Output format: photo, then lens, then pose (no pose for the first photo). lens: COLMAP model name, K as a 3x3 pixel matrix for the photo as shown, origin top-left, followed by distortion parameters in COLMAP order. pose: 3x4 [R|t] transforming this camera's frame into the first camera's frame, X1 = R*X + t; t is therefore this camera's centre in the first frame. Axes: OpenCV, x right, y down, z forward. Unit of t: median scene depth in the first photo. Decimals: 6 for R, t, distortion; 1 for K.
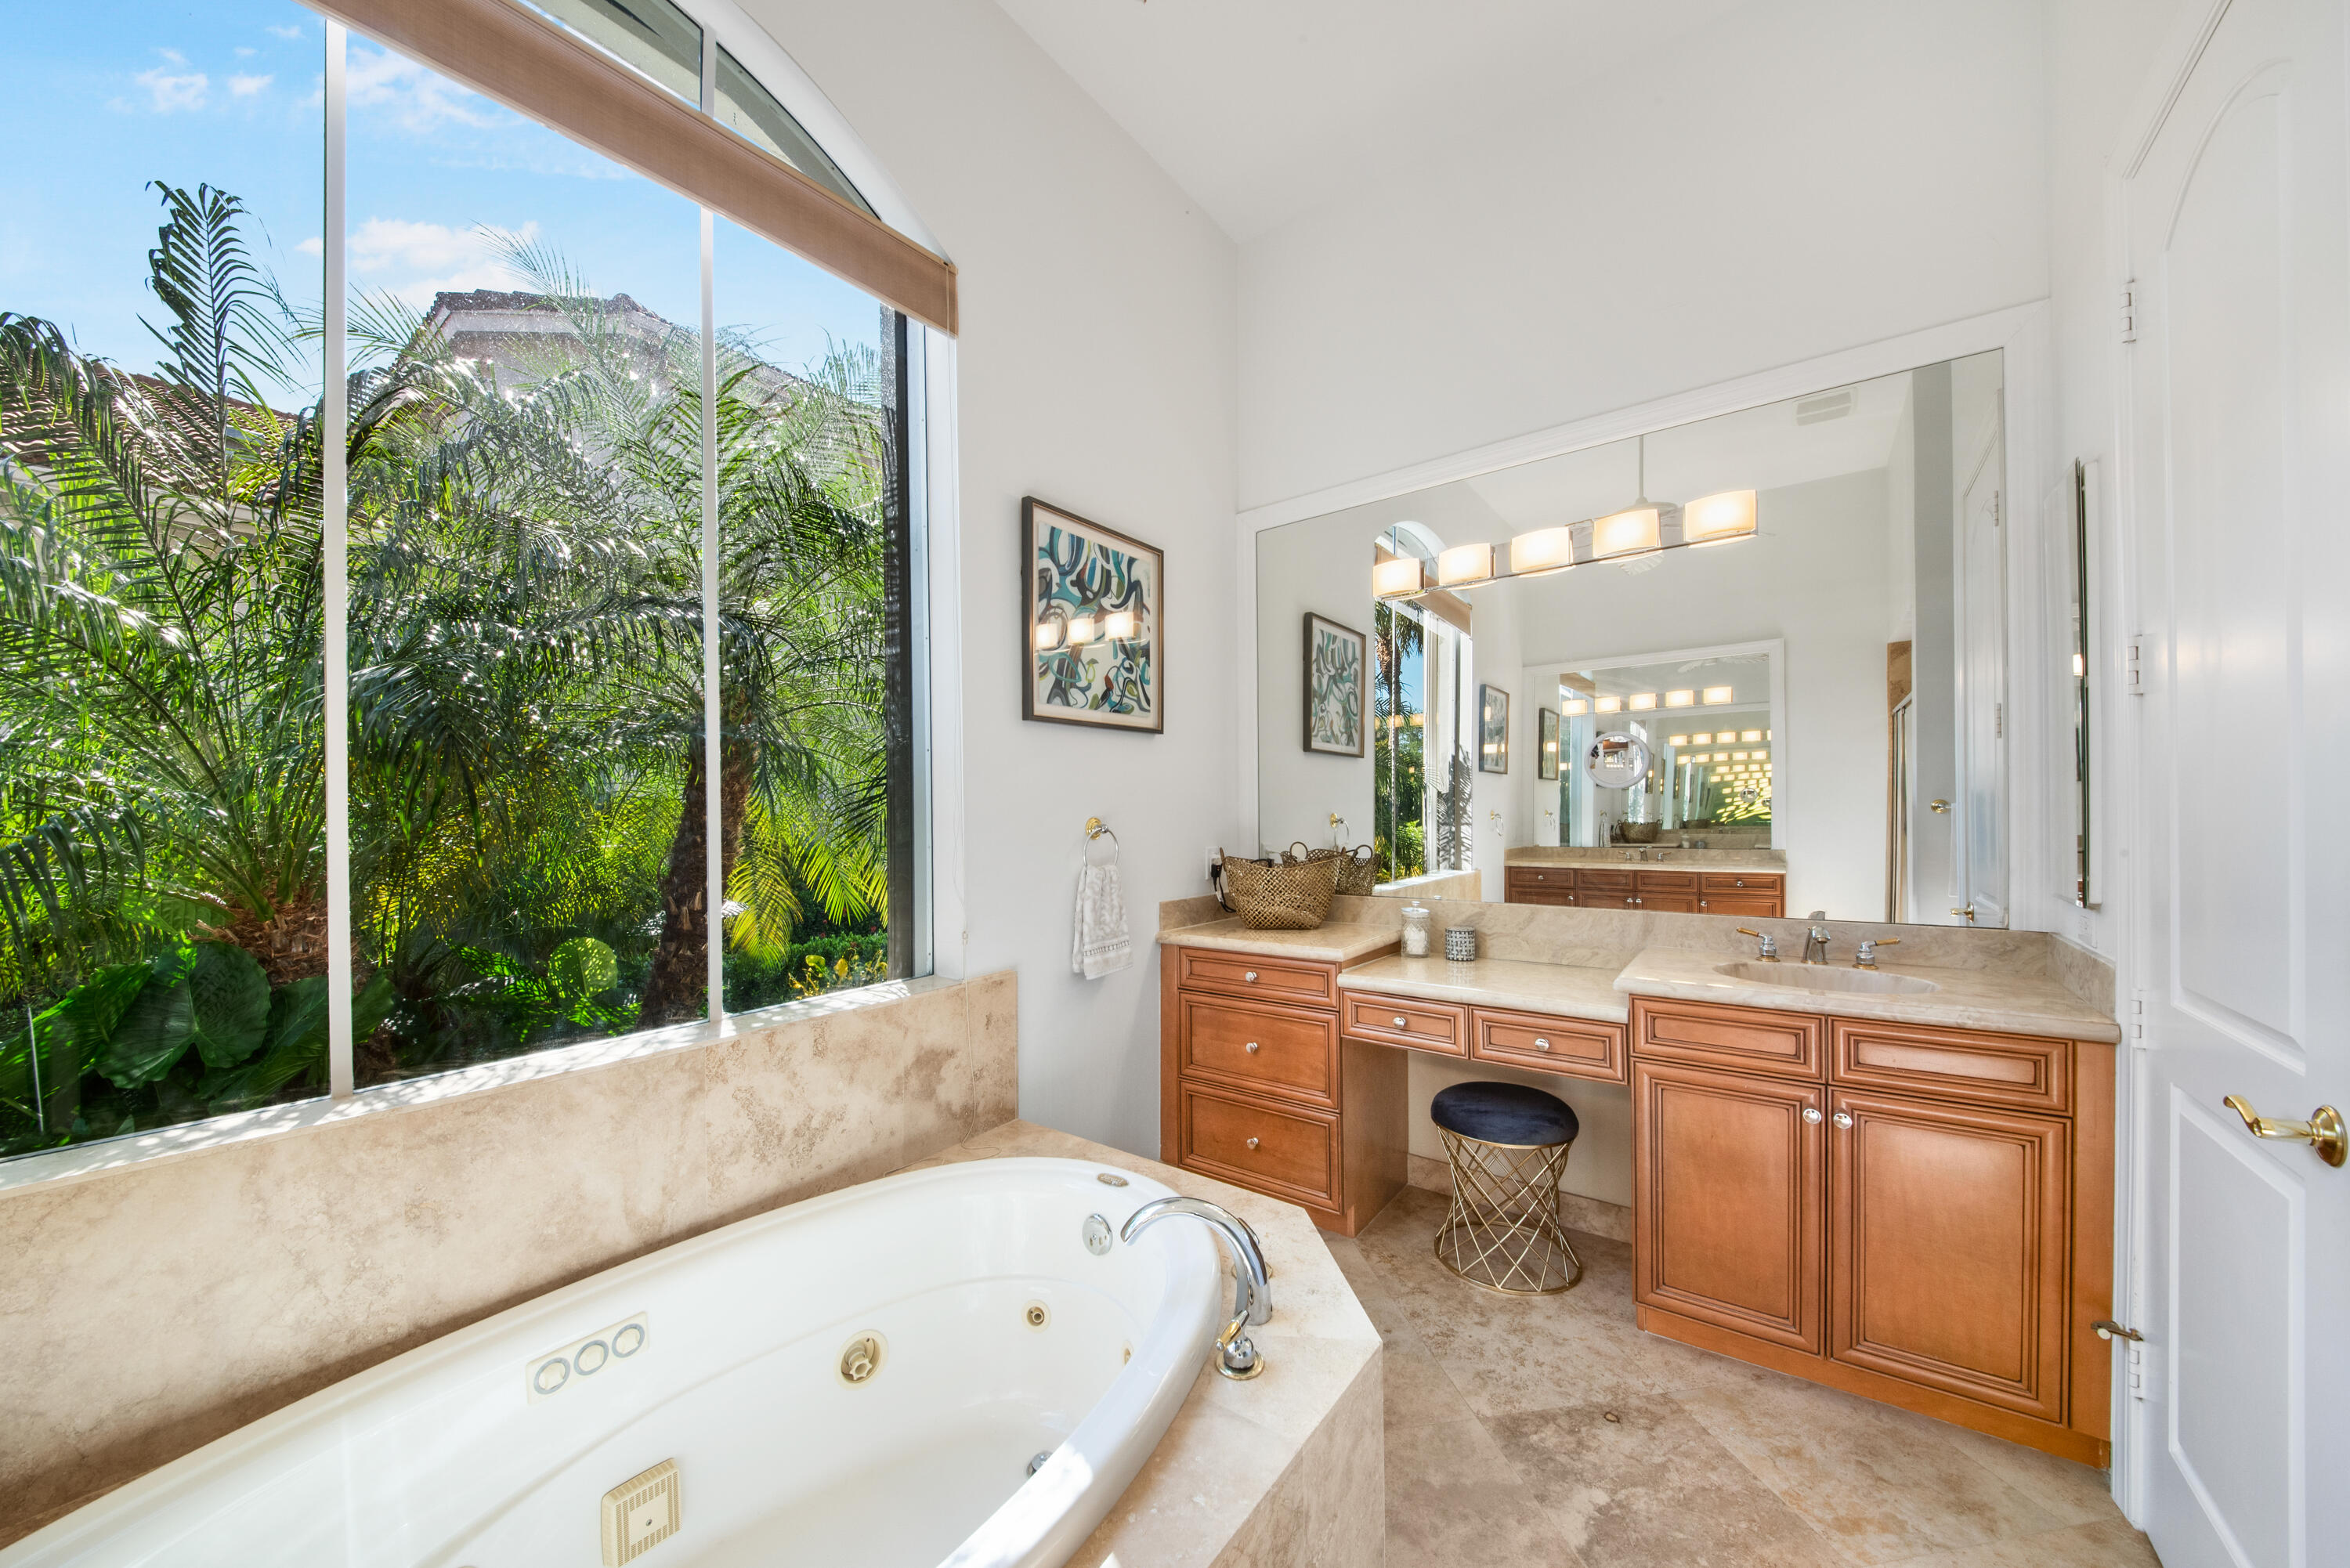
lens RADIAL K [[800.3, 0, 1192.2], [0, 800.3, 801.8], [0, 0, 1]] dist [-0.017652, -0.003384]
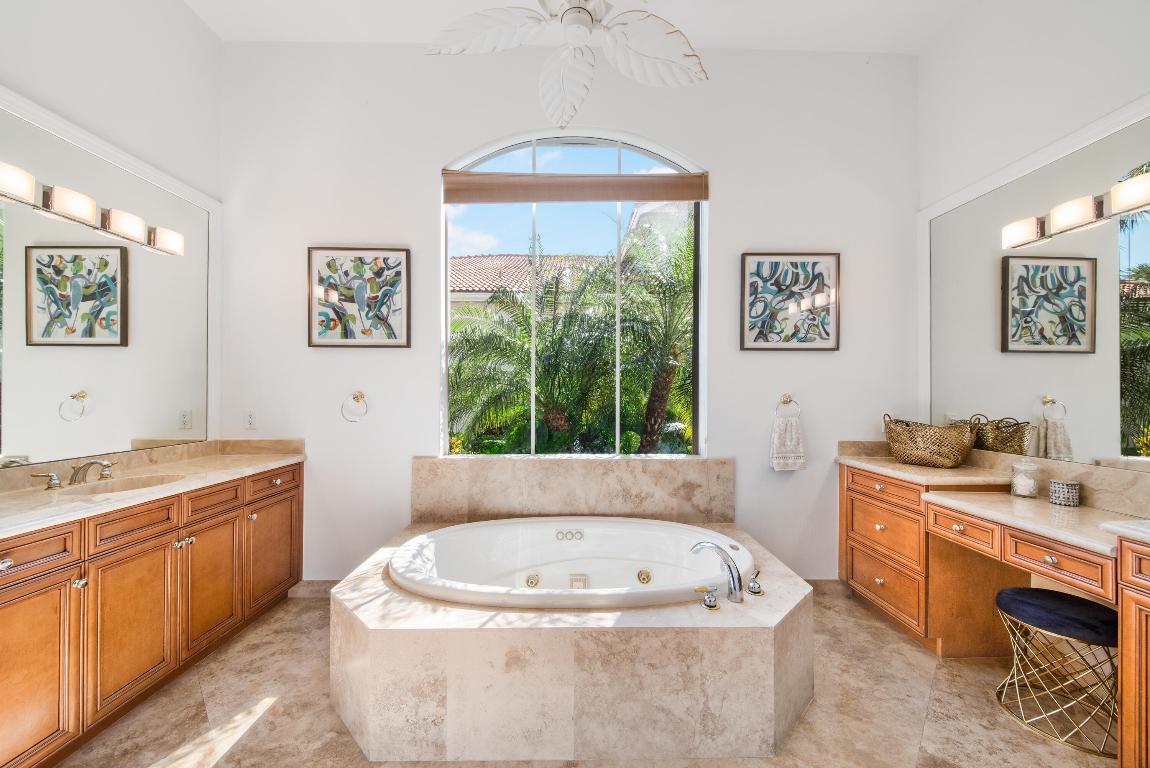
lens RADIAL K [[414.3, 0, 580.2], [0, 414.3, 381.9], [0, 0, 1]] dist [-0.034506, 0.000515]
pose [[0.600587, -0.003102, -0.799553, 0.469199], [-0.006807, 0.999936, -0.008992, 0.001291], [0.799530, 0.010843, 0.600528, -0.079046]]
